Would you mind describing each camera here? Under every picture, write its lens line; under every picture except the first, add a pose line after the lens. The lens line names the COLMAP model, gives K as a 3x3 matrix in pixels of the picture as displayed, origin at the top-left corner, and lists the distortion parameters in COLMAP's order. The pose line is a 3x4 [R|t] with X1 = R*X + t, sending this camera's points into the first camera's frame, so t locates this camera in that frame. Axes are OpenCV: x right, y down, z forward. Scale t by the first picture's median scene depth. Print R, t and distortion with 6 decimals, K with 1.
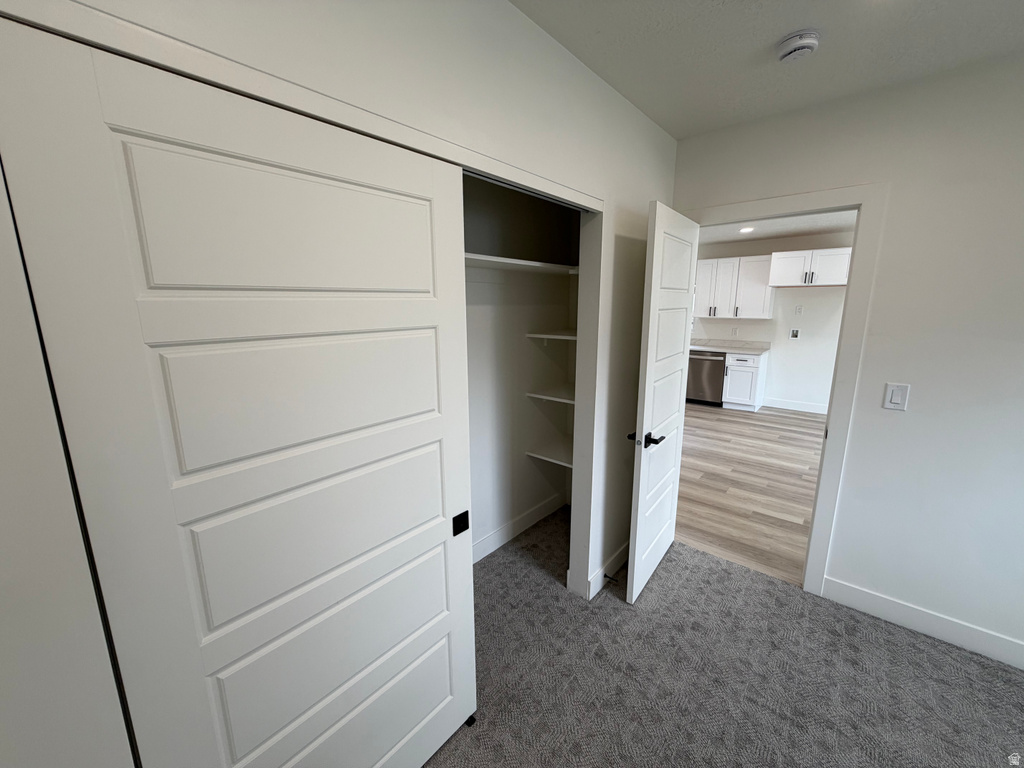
lens RADIAL K [[408.6, 0, 512.0], [0, 408.6, 384.0], [0, 0, 1]] dist [-0.001277, 0.000116]
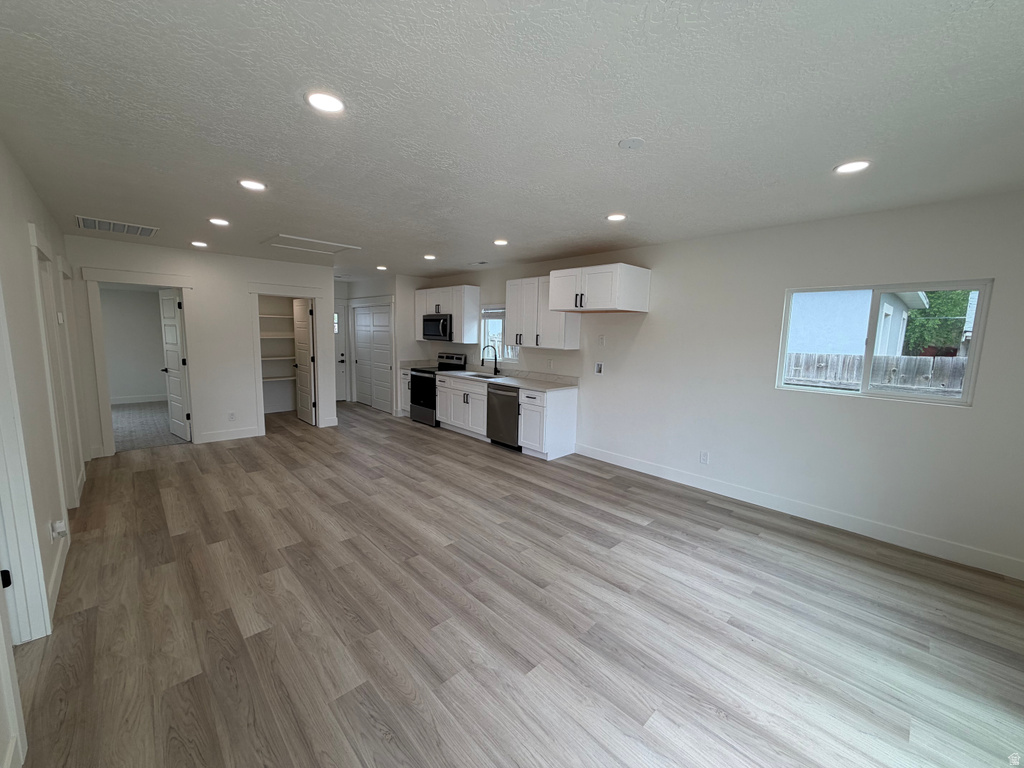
lens RADIAL K [[408.6, 0, 512.0], [0, 408.6, 384.0], [0, 0, 1]] dist [-0.001277, 0.000116]
pose [[0.994654, 0.039813, -0.095282, 0.611603], [-0.045996, 0.996915, -0.063600, -0.030961], [0.092456, 0.067643, 0.993416, 0.166209]]
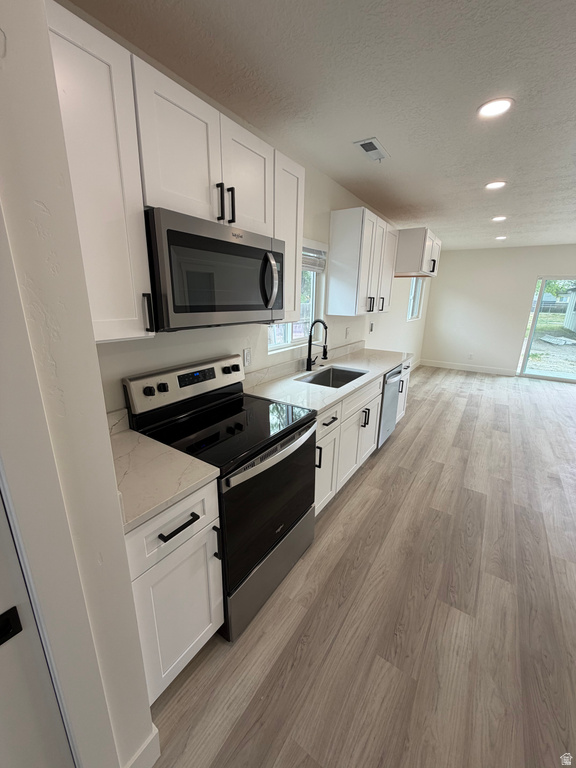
lens RADIAL K [[306.4, 0, 288.0], [0, 306.4, 384.0], [0, 0, 1]] dist [-0.001277, 0.000116]
pose [[-0.112431, -0.268513, 0.956692, 0.024600], [0.177483, 0.941887, 0.285215, -0.237852], [-0.977680, 0.201864, -0.058240, 1.278042]]
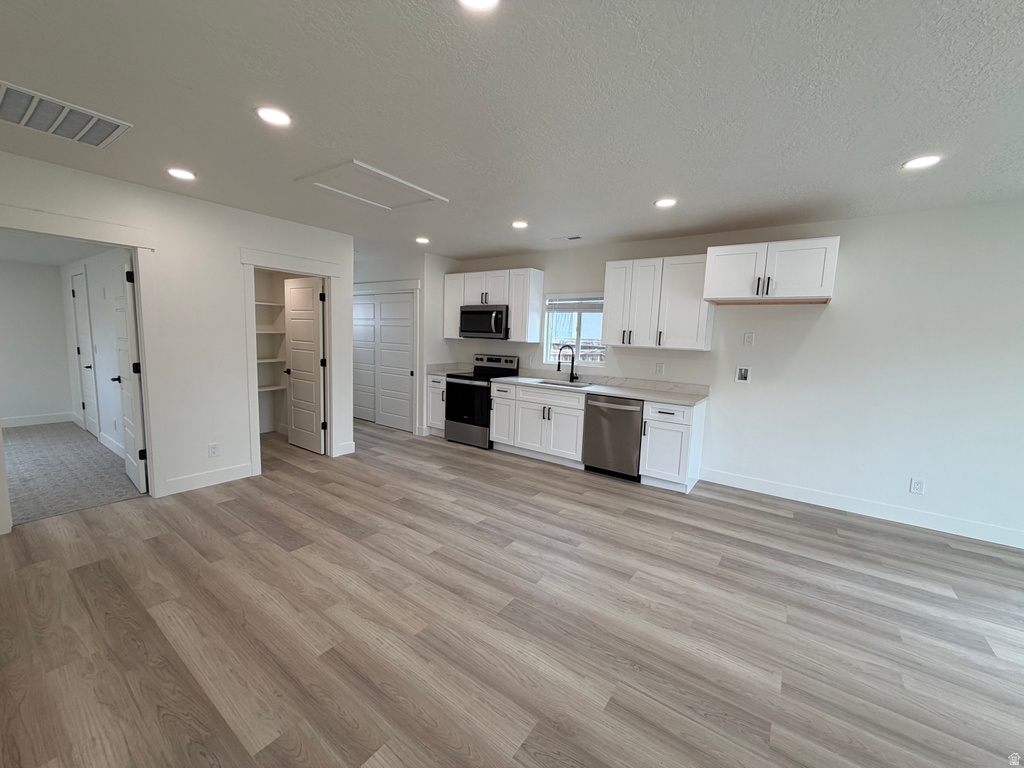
lens RADIAL K [[408.6, 0, 512.0], [0, 408.6, 384.0], [0, 0, 1]] dist [-0.001277, 0.000116]
pose [[0.995268, 0.028392, 0.092929, 0.264350], [-0.021733, 0.997175, -0.071905, -0.052687], [-0.094708, 0.069545, 0.993073, 0.387361]]
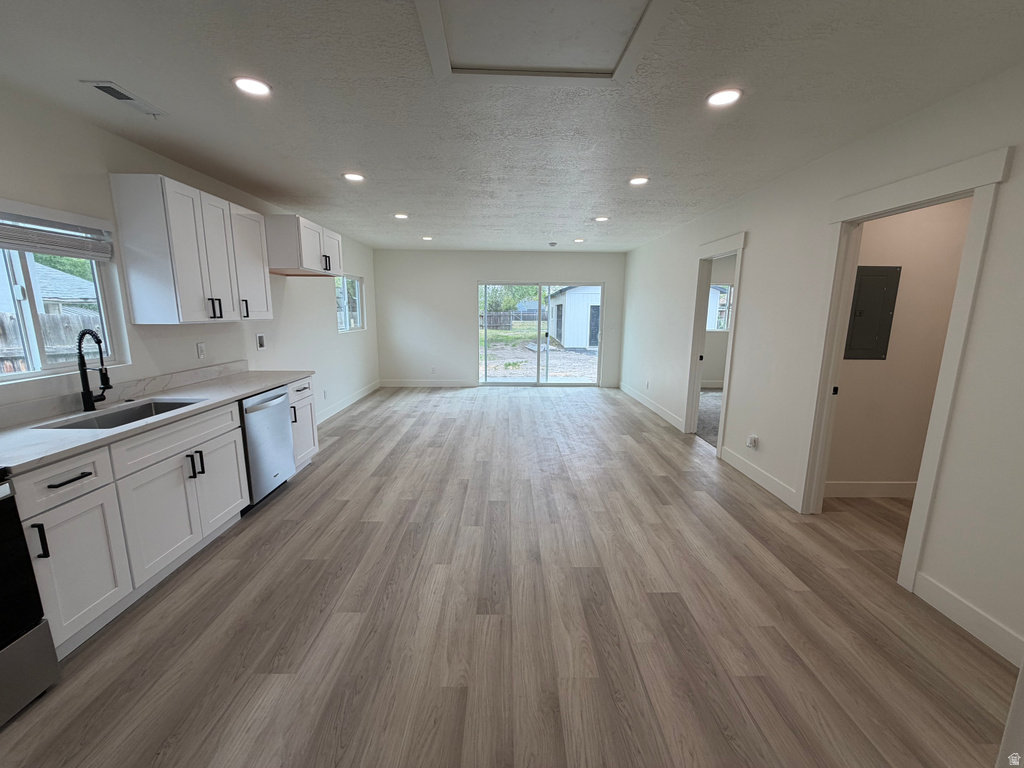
lens RADIAL K [[408.6, 0, 512.0], [0, 408.6, 384.0], [0, 0, 1]] dist [-0.001277, 0.000116]
pose [[-0.659602, -0.134295, 0.739520, -0.080699], [0.141933, 0.943951, 0.298013, -0.202603], [-0.738092, 0.301533, -0.603571, 1.147440]]
